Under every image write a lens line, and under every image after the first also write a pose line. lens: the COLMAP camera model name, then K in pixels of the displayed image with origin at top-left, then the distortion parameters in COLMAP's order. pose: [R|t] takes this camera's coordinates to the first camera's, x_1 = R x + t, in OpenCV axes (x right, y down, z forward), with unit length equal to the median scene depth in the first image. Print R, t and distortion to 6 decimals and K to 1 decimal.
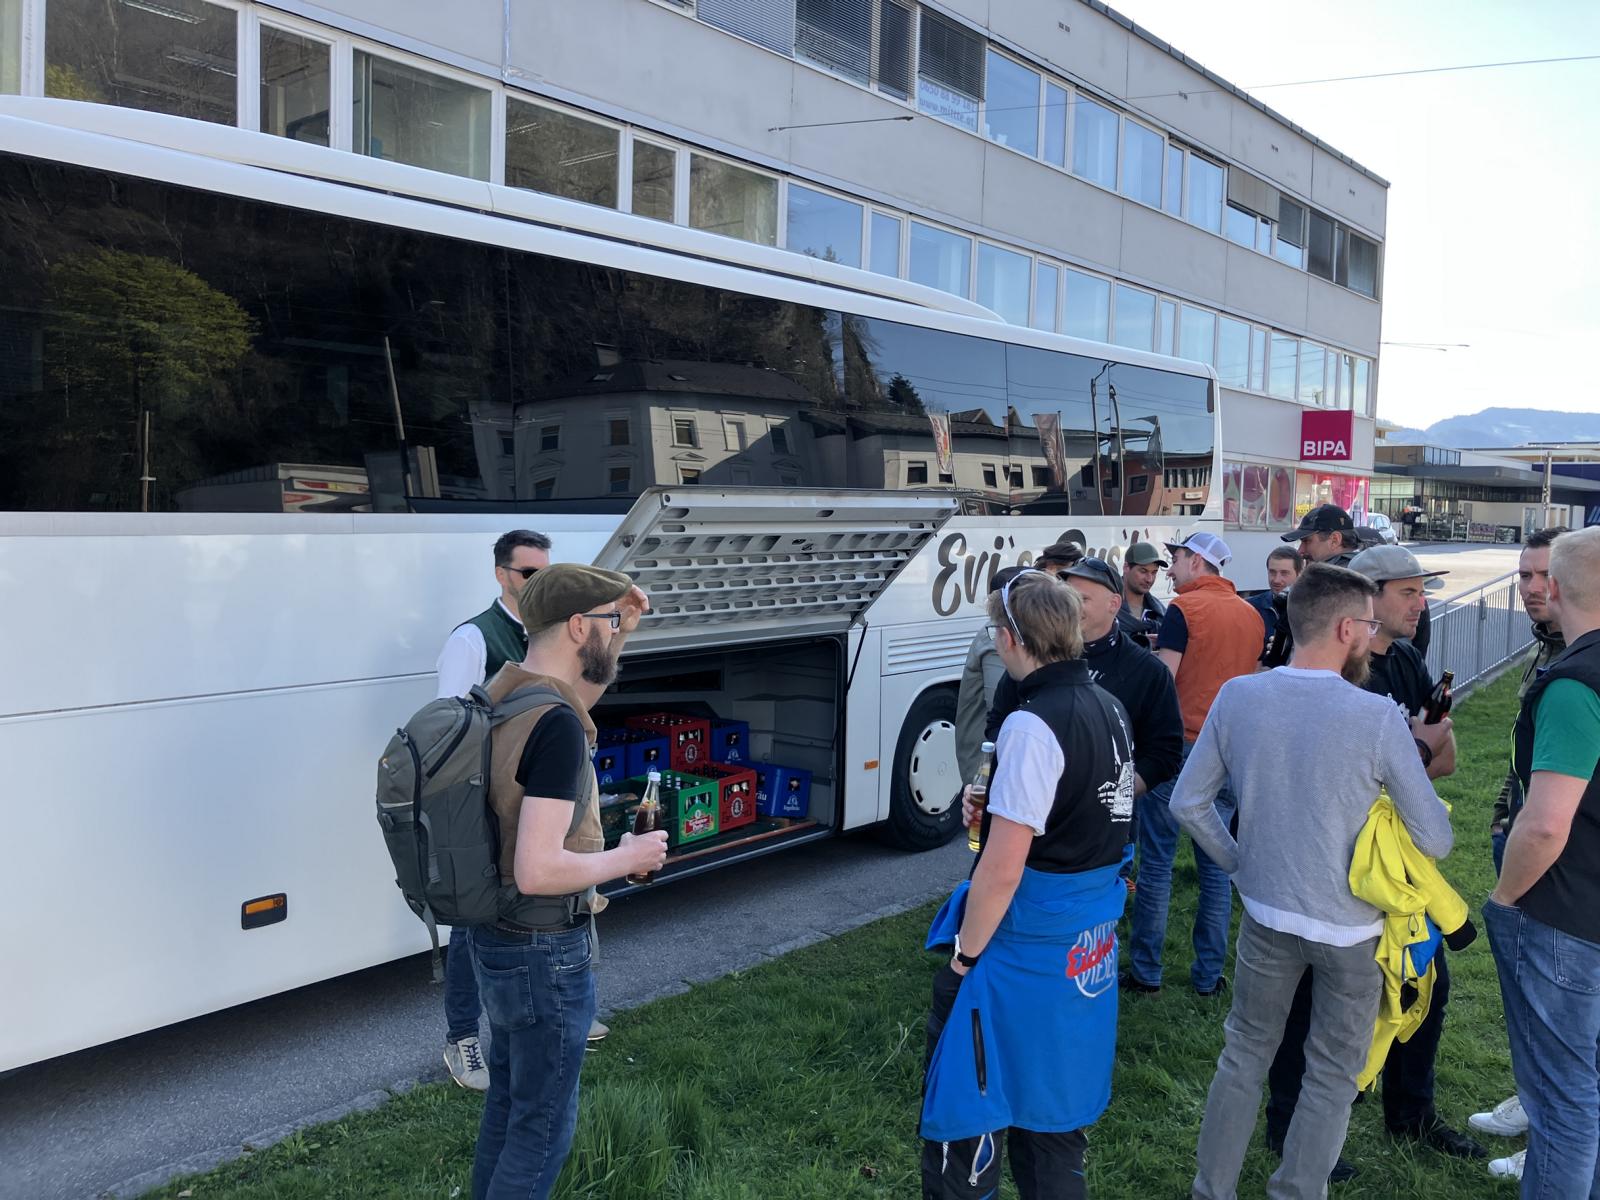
lens RADIAL K [[1355.6, 0, 800.0], [0, 1355.6, 600.0], [0, 0, 1]] dist [-0.001014, 0.008508]
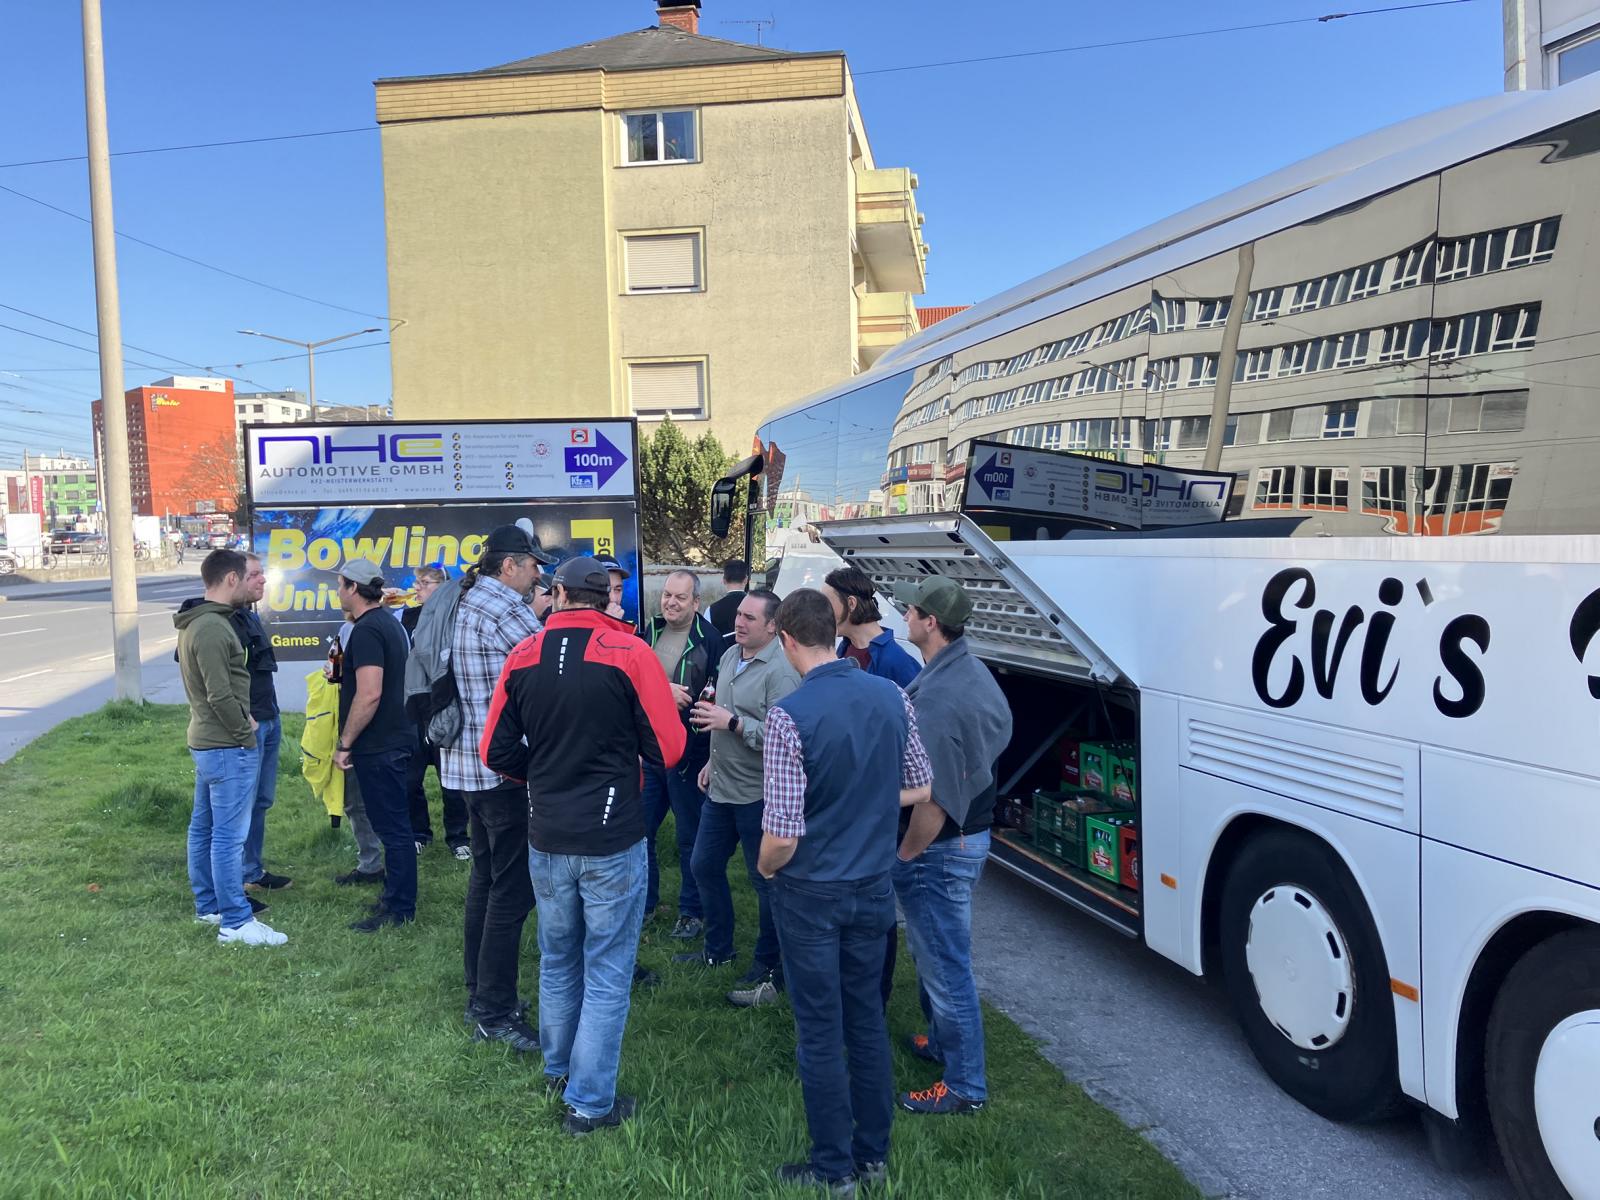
lens RADIAL K [[1355.6, 0, 800.0], [0, 1355.6, 600.0], [0, 0, 1]] dist [-0.001014, 0.008508]
pose [[-0.578558, 0.034958, -0.814892, 0.389648], [-0.043531, 0.996334, 0.073647, -0.038196], [0.814479, 0.078082, -0.574915, 0.640790]]
